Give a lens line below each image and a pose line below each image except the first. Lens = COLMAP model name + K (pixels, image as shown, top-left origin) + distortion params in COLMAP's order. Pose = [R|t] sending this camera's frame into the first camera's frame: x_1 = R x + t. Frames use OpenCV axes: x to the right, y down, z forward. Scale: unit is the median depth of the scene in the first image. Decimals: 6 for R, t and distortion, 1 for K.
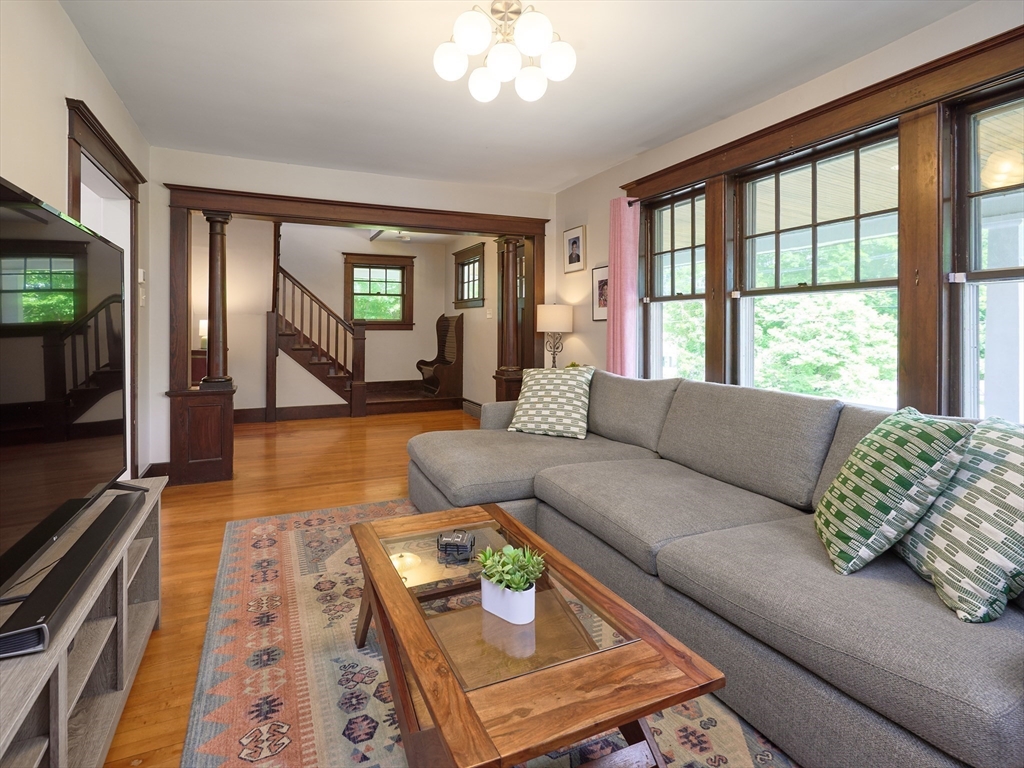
lens RADIAL K [[517.8, 0, 512.0], [0, 517.8, 384.0], [0, 0, 1]] dist [-0.094048, 0.028339]
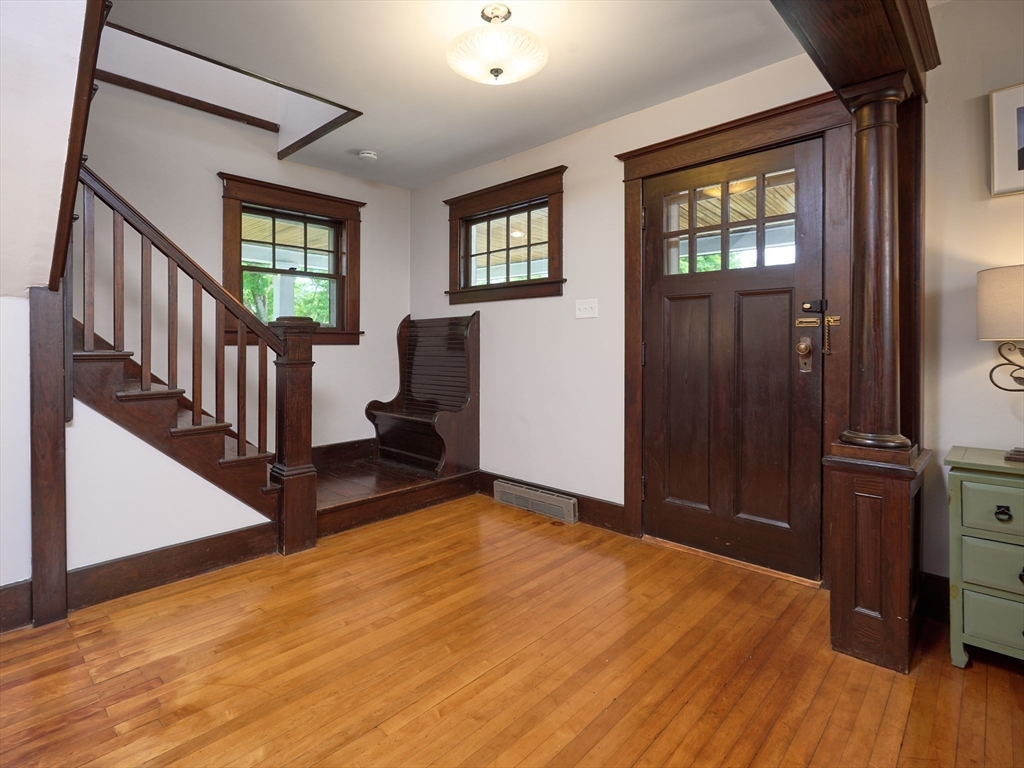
lens RADIAL K [[517.8, 0, 512.0], [0, 517.8, 384.0], [0, 0, 1]] dist [-0.094048, 0.028339]
pose [[0.924180, -0.036915, 0.380169, -0.054808], [0.048233, 0.998630, -0.020284, -0.010345], [-0.378899, 0.037083, 0.924695, 0.102749]]
